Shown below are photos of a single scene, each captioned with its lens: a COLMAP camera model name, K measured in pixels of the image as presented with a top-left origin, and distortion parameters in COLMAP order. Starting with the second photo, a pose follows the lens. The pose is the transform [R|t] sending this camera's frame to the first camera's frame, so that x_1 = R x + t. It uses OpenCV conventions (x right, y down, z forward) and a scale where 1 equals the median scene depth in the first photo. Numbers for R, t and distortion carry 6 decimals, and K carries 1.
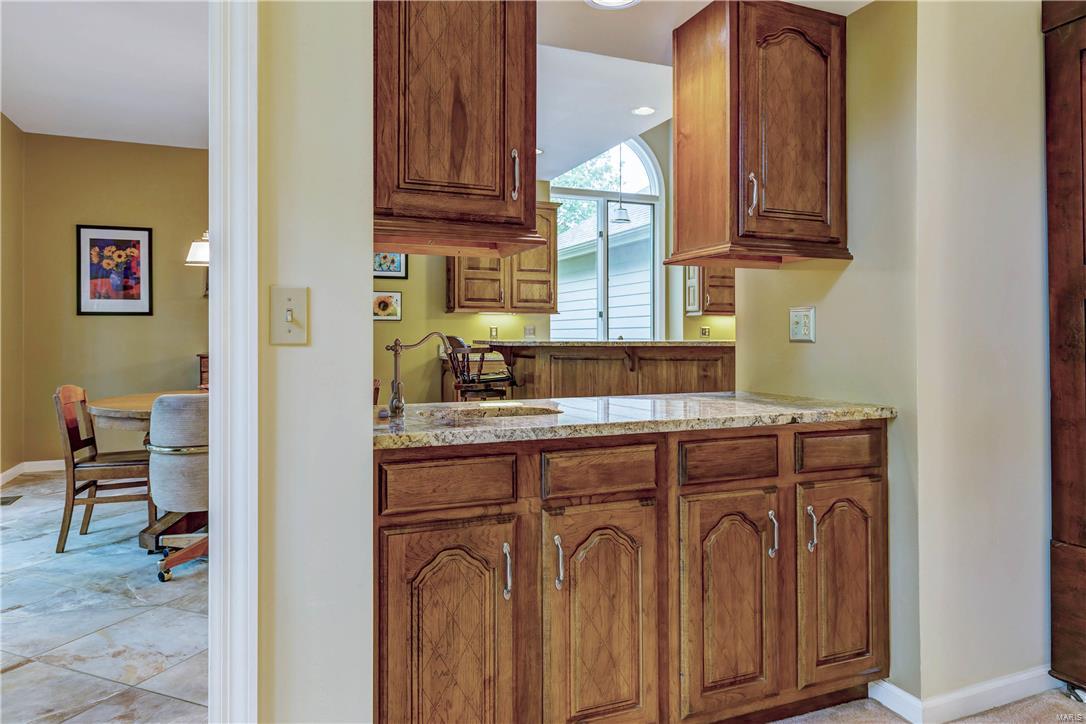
lens RADIAL K [[681.1, 0, 533.6], [0, 681.1, 335.0], [0, 0, 1]] dist [-0.003940, -0.002239]
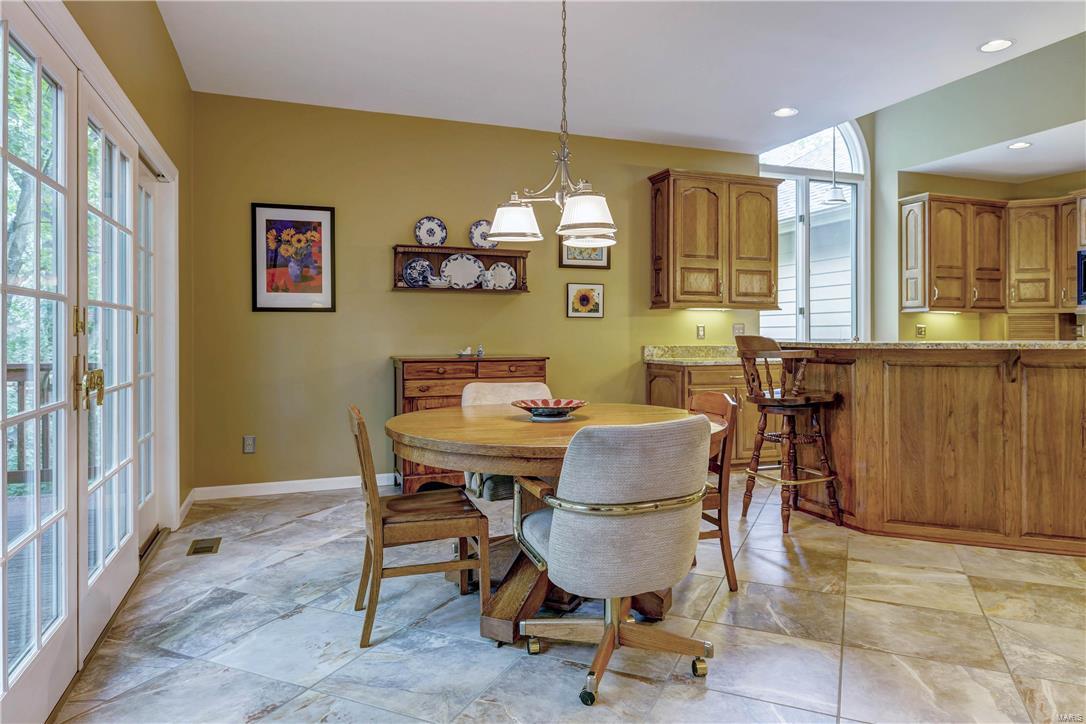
lens RADIAL K [[683.9, 0, 540.9], [0, 683.9, 340.7], [0, 0, 1]] dist [-0.003391, -0.000055]
pose [[0.999471, 0.000323, -0.032535, -0.286396], [-0.000021, 0.999957, 0.009264, -0.000624], [0.032537, -0.009258, 0.999428, 0.167885]]
